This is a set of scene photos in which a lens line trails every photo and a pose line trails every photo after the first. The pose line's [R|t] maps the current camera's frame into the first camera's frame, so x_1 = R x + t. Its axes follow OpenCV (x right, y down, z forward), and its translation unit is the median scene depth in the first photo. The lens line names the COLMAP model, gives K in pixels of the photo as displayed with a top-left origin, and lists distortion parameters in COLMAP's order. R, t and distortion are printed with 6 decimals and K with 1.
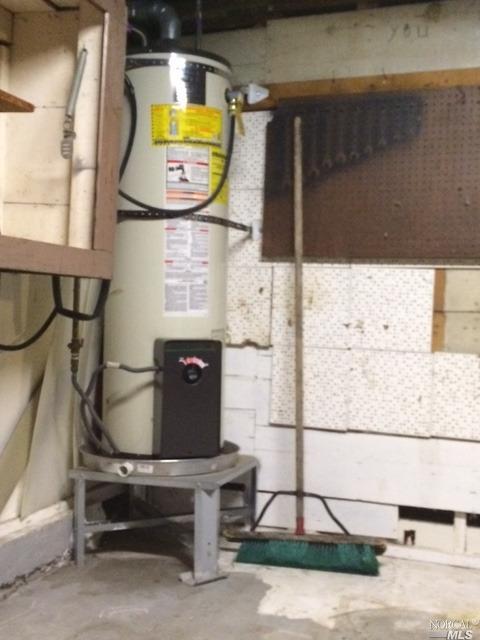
lens RADIAL K [[766.5, 0, 240.0], [0, 766.5, 320.0], [0, 0, 1]] dist [0.107768, 0.000101]
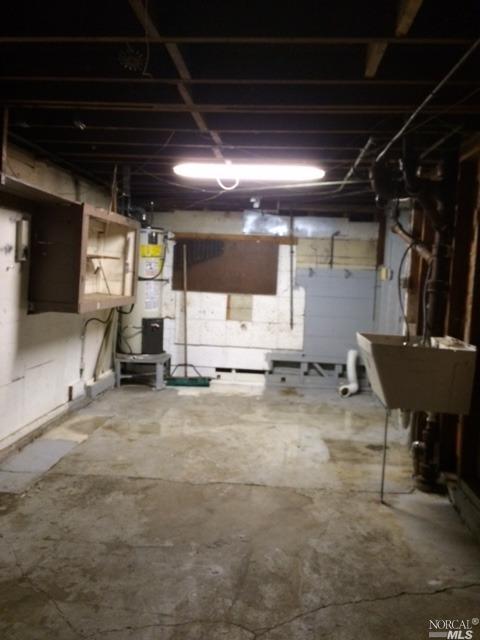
lens RADIAL K [[546.6, 0, 240.0], [0, 546.6, 320.0], [0, 0, 1]] dist [0.025172, 0.001662]
pose [[0.967515, -0.009699, 0.252626, -0.279232], [-0.012443, 0.996226, 0.085905, -0.160533], [-0.252505, -0.086258, 0.963743, -1.242461]]
